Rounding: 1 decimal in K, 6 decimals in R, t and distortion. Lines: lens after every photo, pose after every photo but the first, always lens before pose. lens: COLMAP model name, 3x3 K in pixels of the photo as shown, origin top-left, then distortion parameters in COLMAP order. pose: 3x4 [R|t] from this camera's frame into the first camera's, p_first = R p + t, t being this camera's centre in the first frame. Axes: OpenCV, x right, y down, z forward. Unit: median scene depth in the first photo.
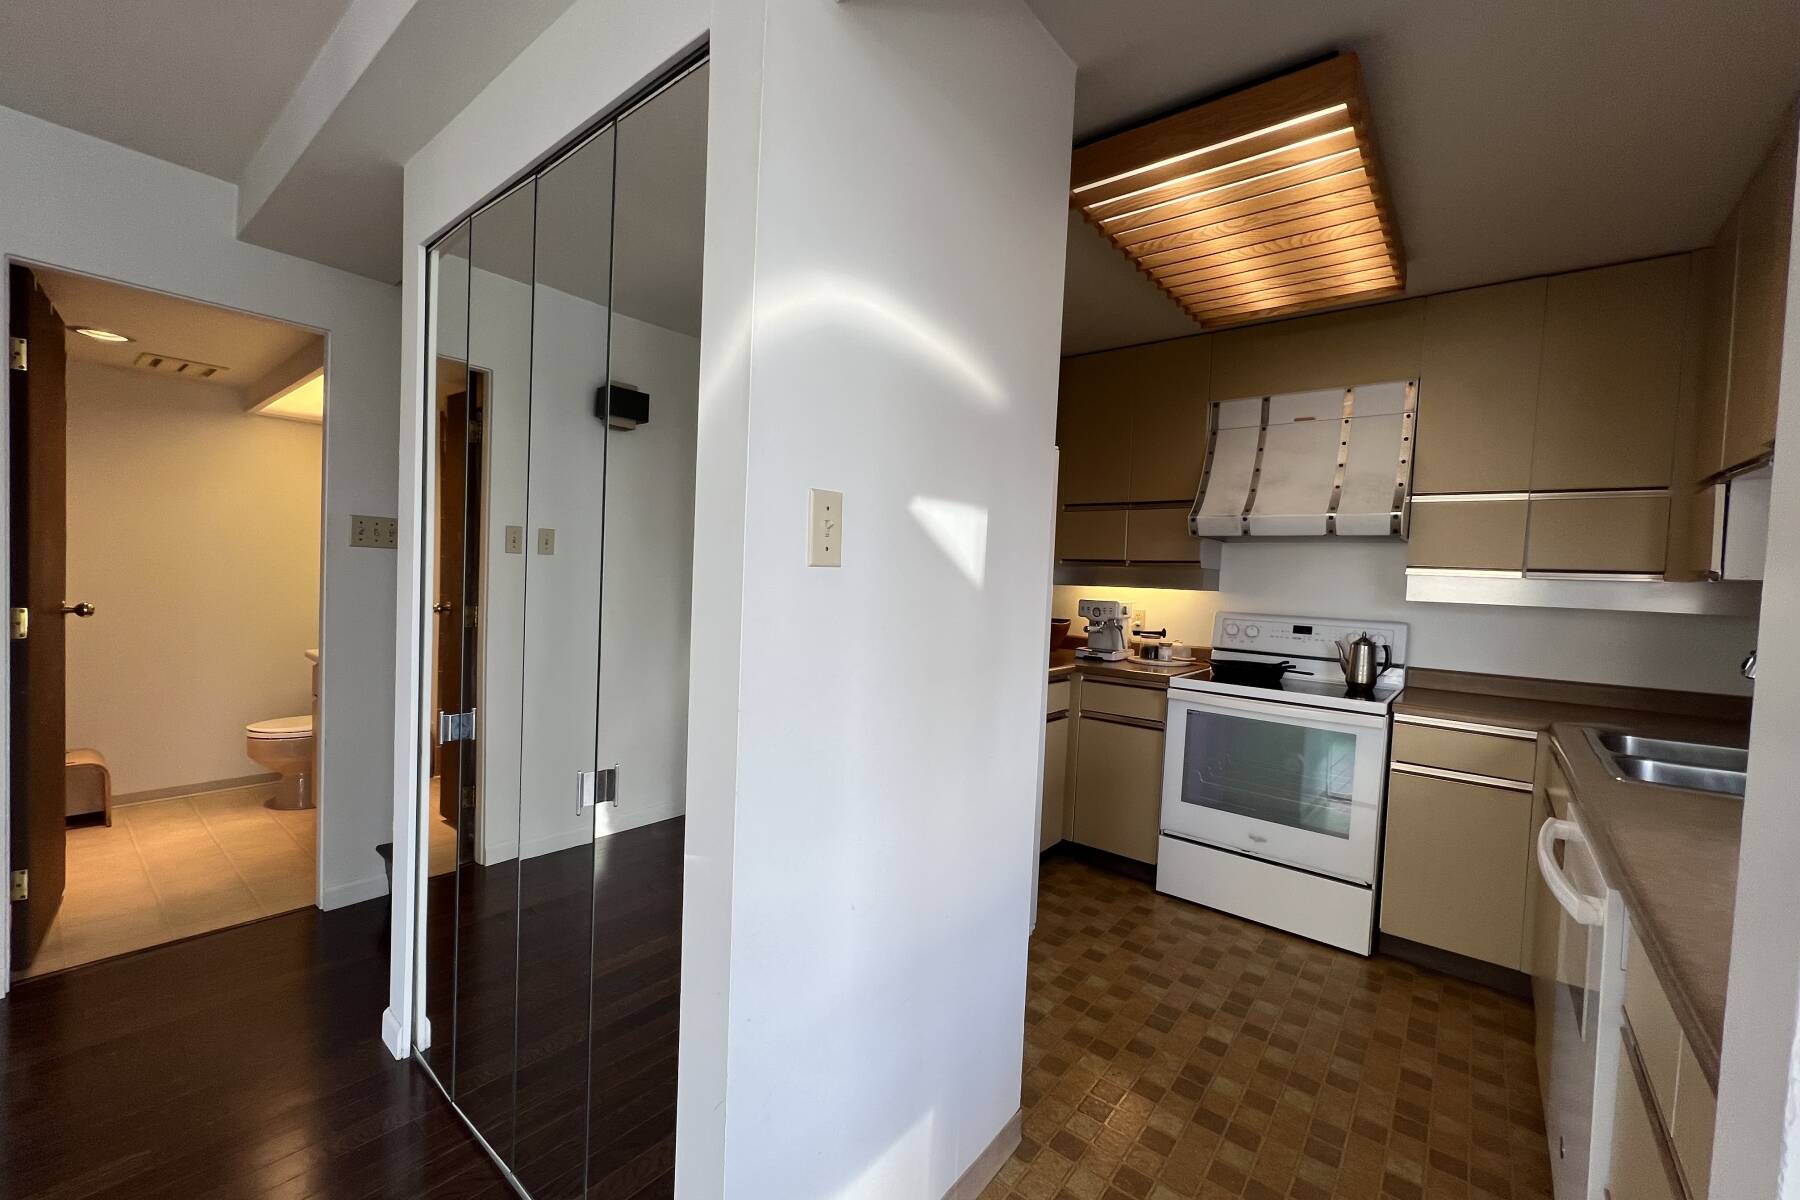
lens RADIAL K [[718.7, 0, 898.0], [0, 718.7, 600.2], [0, 0, 1]] dist [0.004272, 0.000064]
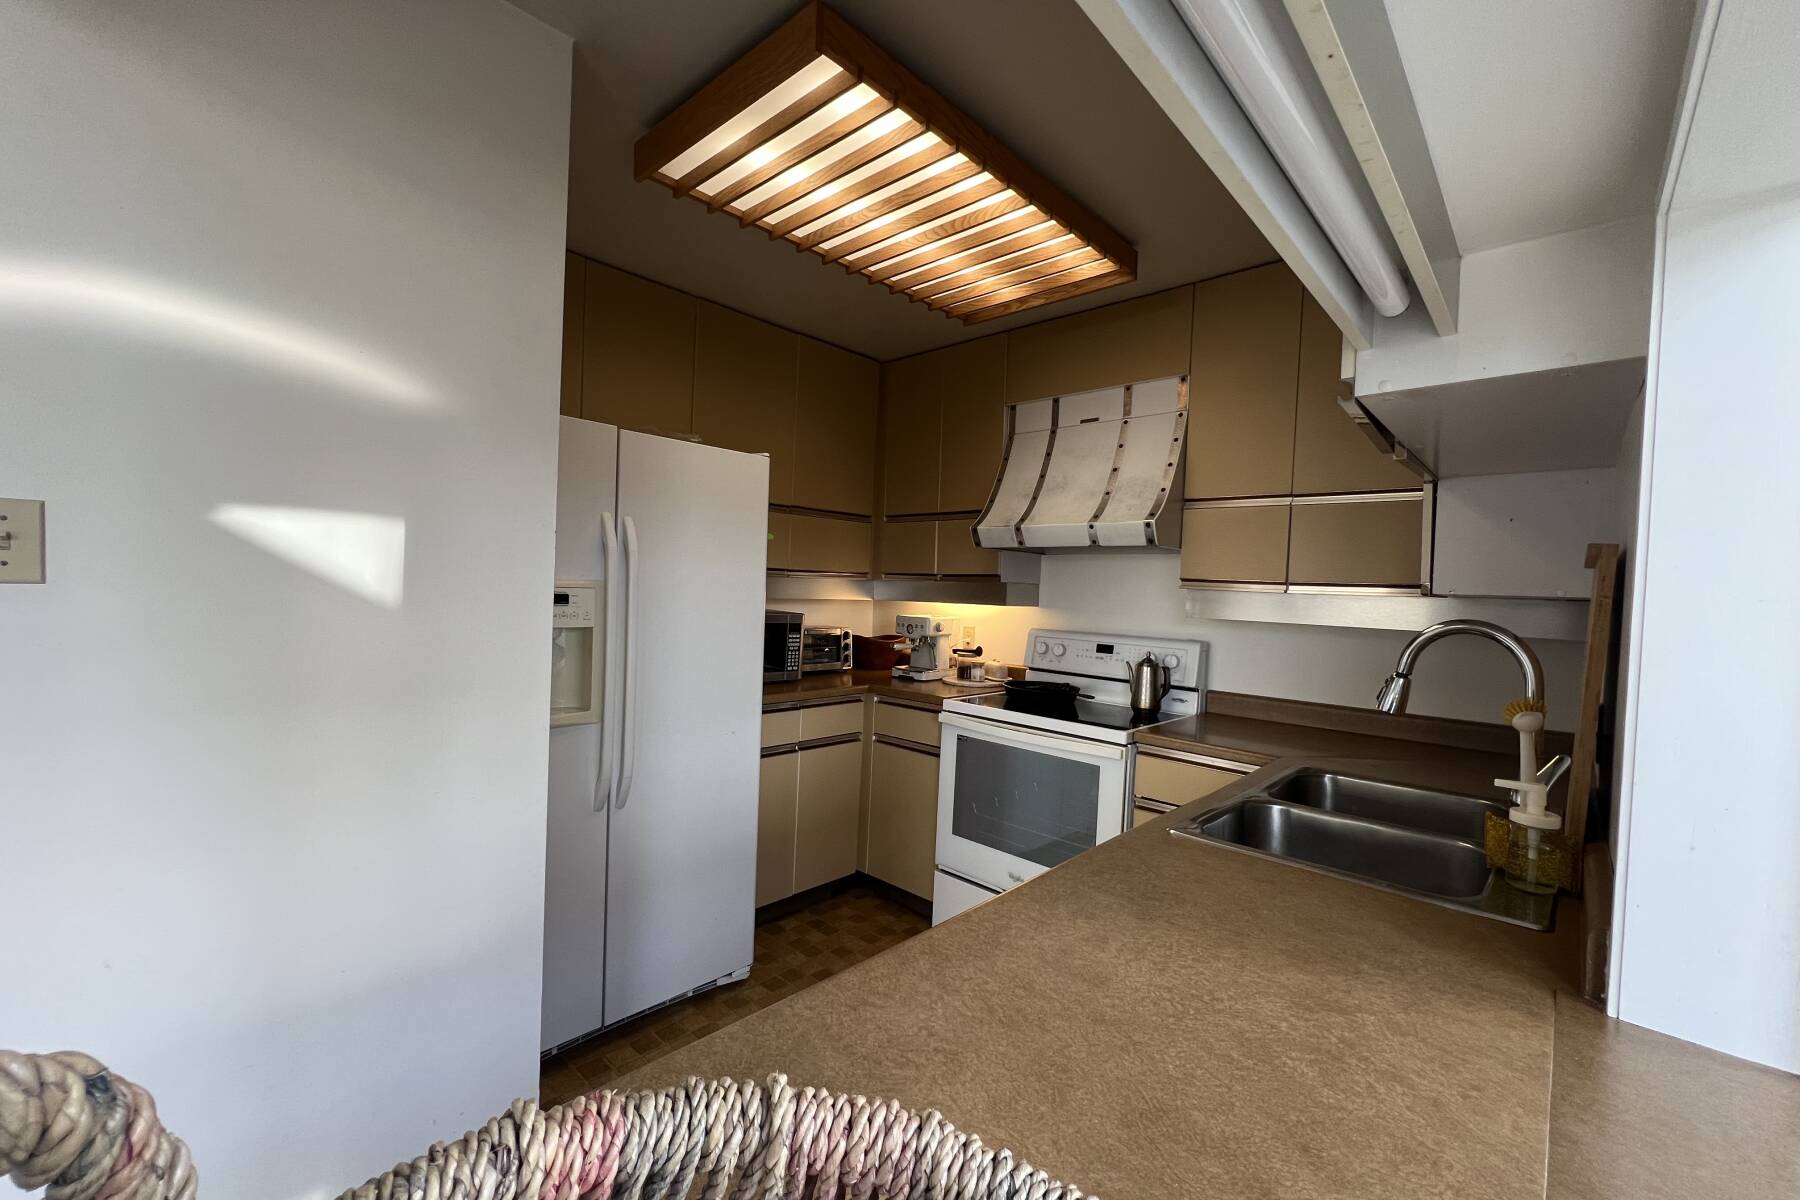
lens RADIAL K [[718.7, 0, 899.0], [0, 718.7, 600.0], [0, 0, 1]] dist [0.004272, 0.000064]
pose [[0.997217, -0.001623, -0.074542, 0.380161], [0.000050, 0.999777, -0.021106, -0.001778], [0.074560, 0.021044, 0.996994, 0.064173]]
